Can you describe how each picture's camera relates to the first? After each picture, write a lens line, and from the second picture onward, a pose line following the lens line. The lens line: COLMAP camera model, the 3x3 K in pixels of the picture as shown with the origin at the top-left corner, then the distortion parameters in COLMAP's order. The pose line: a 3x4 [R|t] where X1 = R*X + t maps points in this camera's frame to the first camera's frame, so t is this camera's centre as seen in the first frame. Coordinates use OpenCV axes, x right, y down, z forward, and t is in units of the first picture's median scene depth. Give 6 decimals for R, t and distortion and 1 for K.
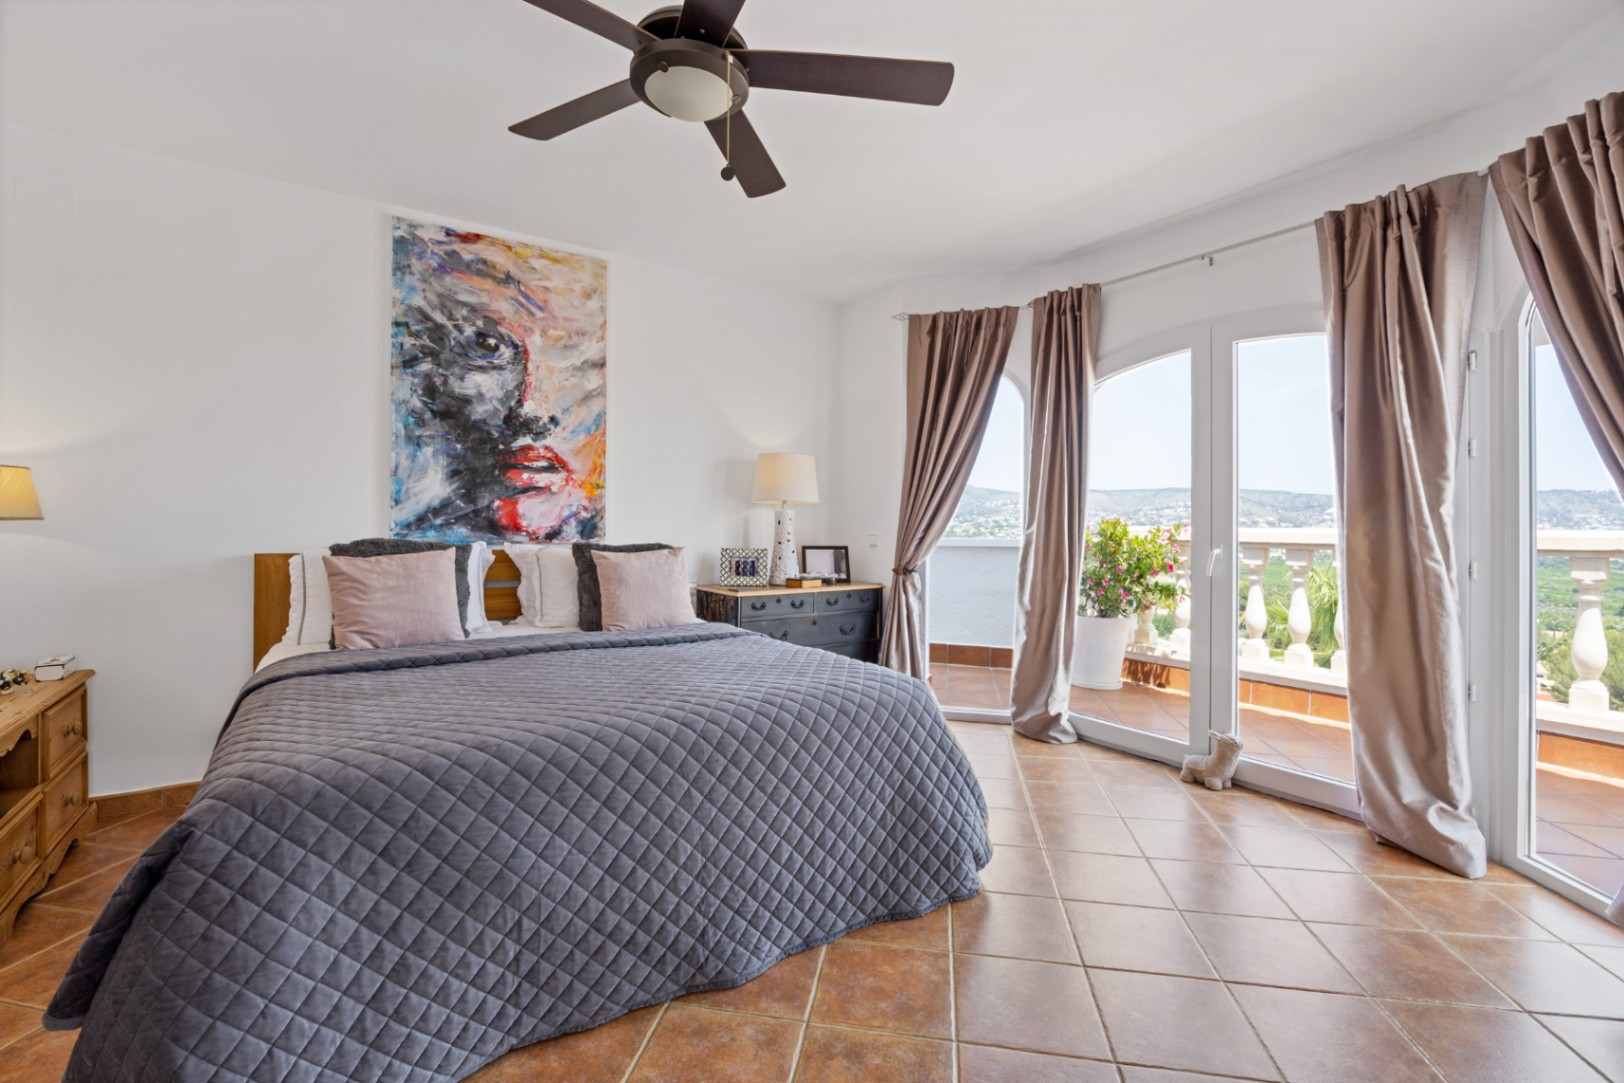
lens RADIAL K [[721.5, 0, 806.5], [0, 721.5, 535.5], [0, 0, 1]] dist [-0.010166, 0.000962]
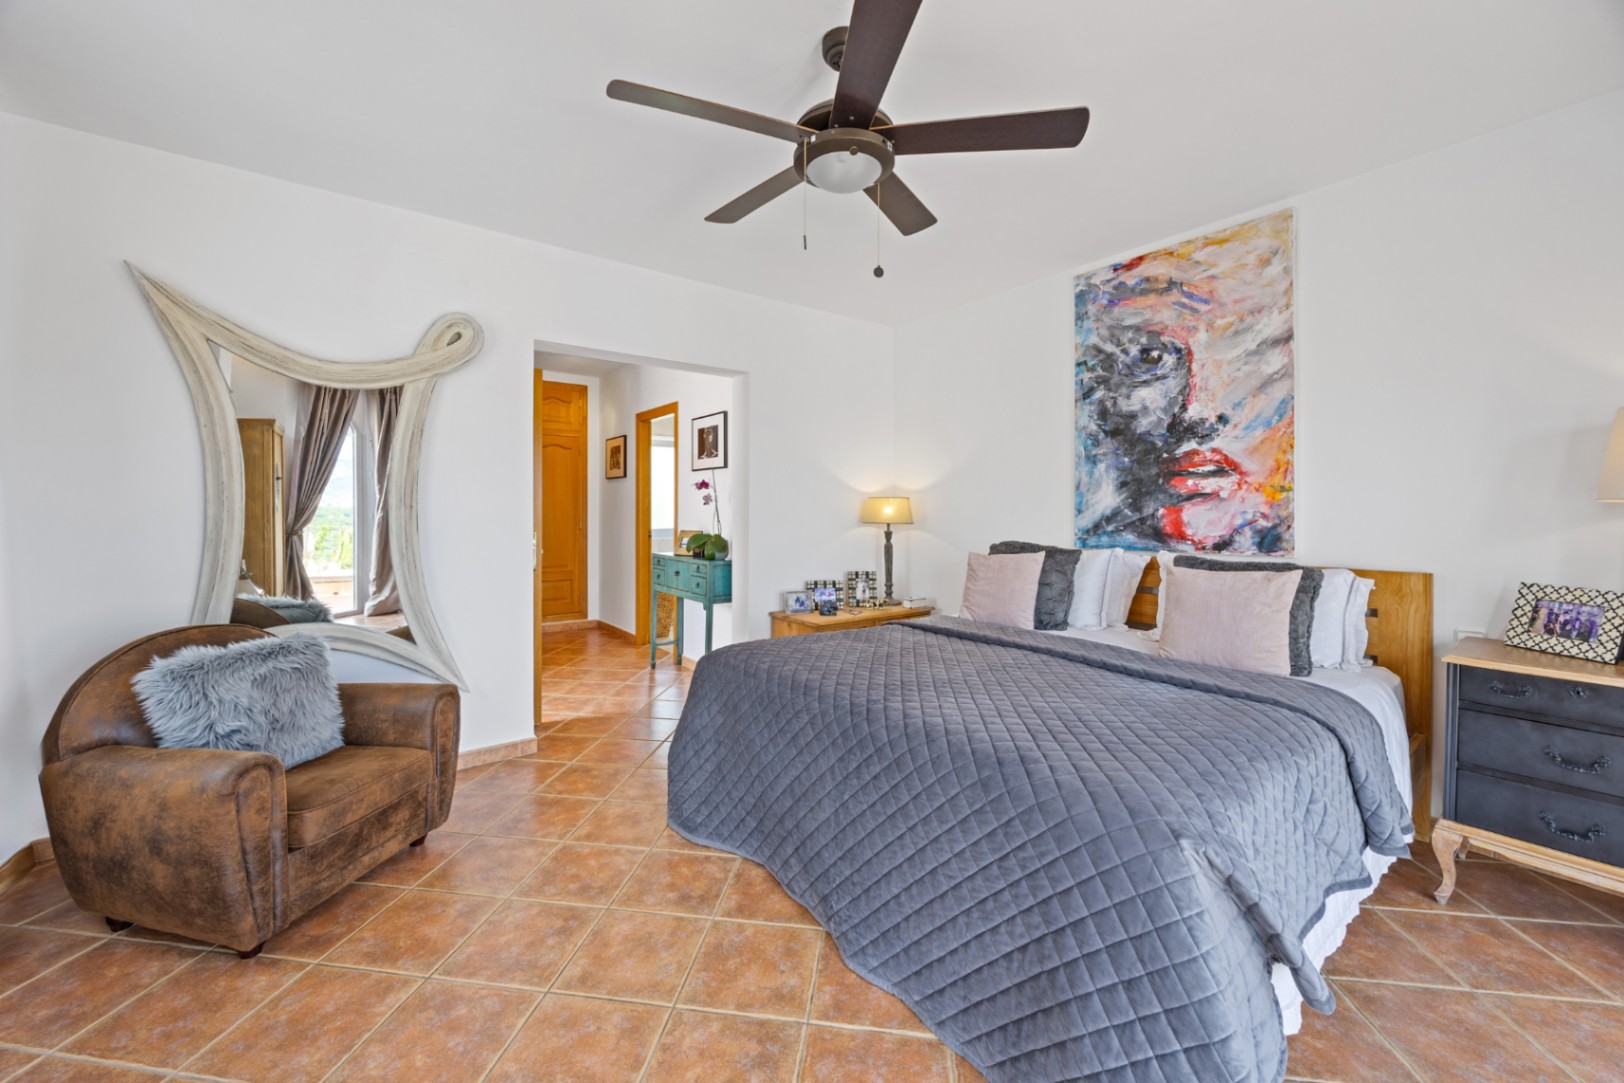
lens RADIAL K [[635.3, 0, 805.9], [0, 635.3, 526.3], [0, 0, 1]] dist [-0.000178, 0.000071]
pose [[0.026677, 0.020577, -0.999432, 0.458393], [-0.019882, 0.999601, 0.020050, -0.032230], [0.999446, 0.019336, 0.027075, 0.483287]]
